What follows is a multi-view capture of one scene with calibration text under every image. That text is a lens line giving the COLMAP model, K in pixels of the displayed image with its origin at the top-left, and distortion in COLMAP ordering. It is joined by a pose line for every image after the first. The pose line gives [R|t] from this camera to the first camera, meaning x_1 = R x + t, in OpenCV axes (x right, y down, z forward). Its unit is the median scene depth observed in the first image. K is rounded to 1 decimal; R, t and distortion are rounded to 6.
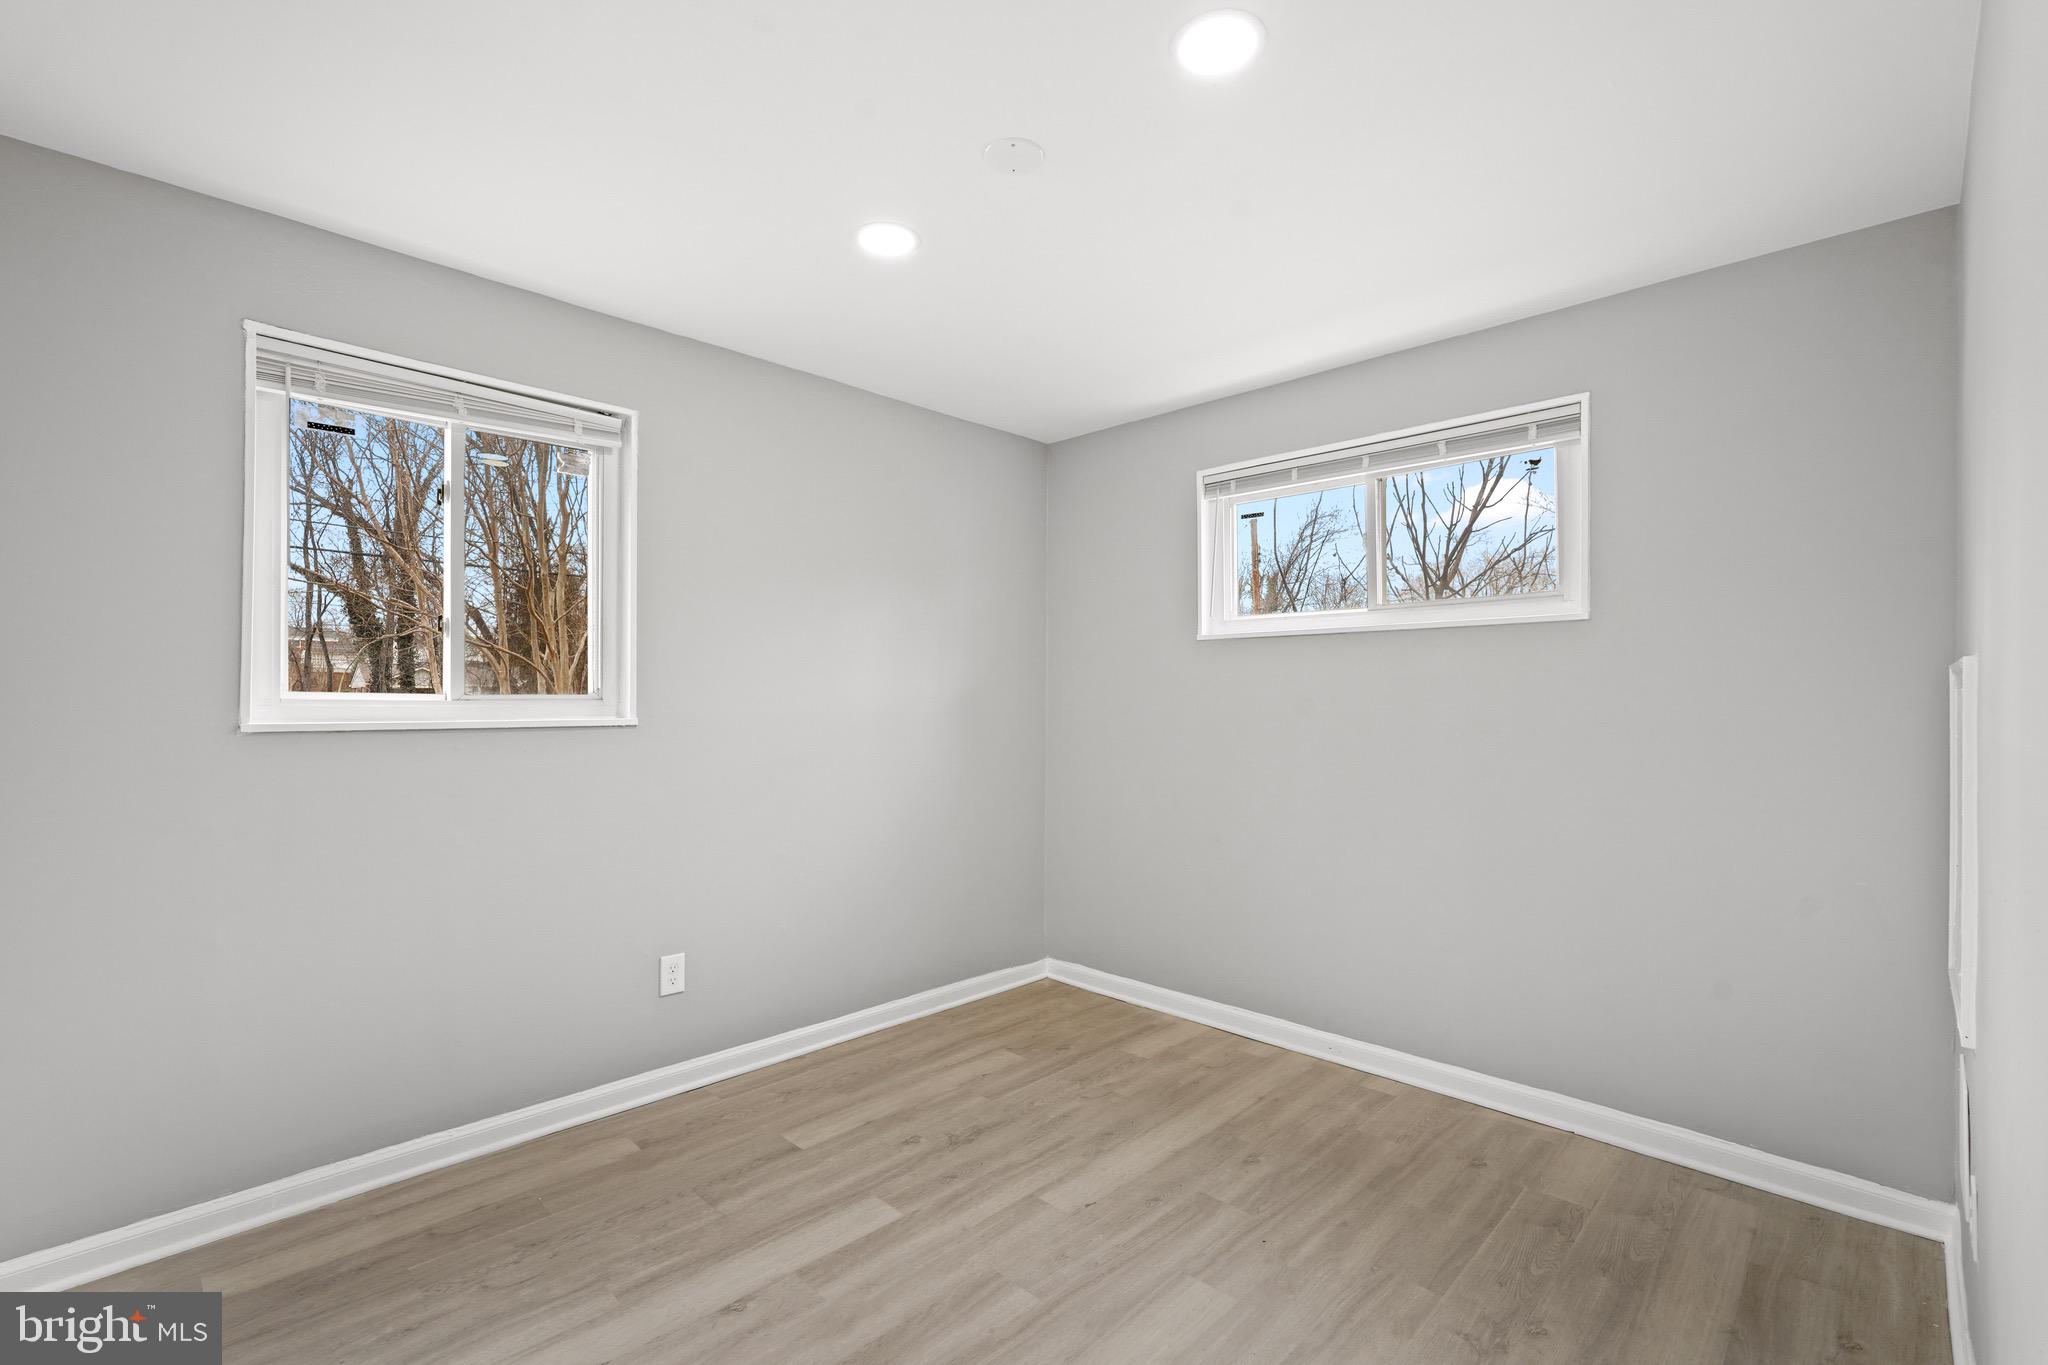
lens RADIAL K [[910.3, 0, 1021.3], [0, 910.3, 682.7], [0, 0, 1]] dist [-0.015882, 0.006959]
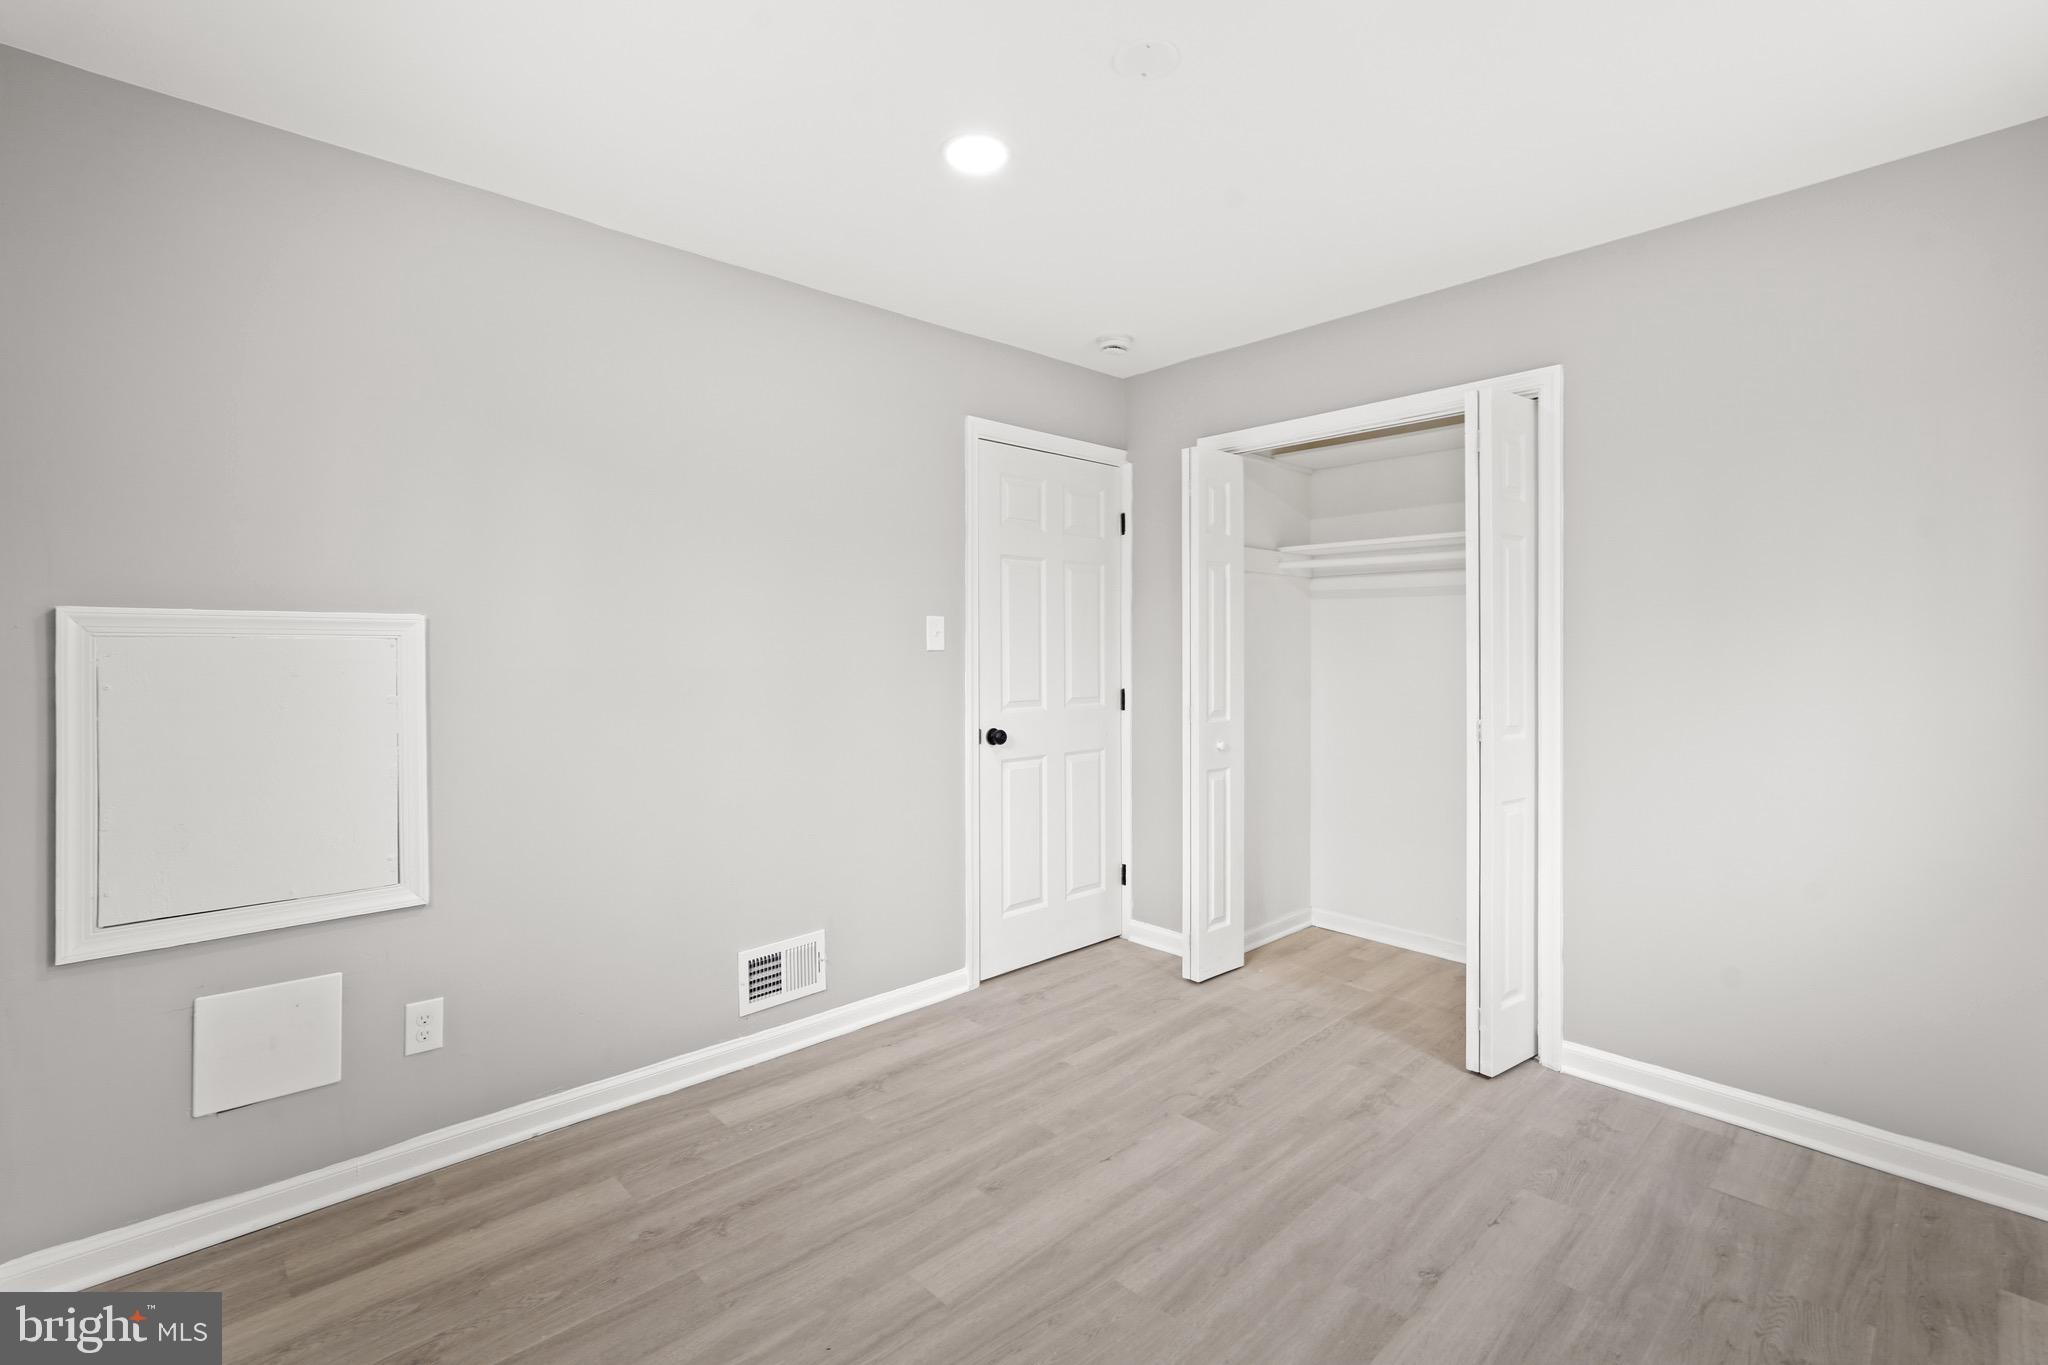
lens RADIAL K [[910.3, 0, 1026.5], [0, 910.3, 671.7], [0, 0, 1]] dist [-0.015882, 0.006959]
pose [[-0.999227, -0.000741, 0.039296, 0.075937], [-0.000625, 0.999995, 0.002958, 0.041412], [-0.039298, 0.002932, -0.999223, 1.930982]]
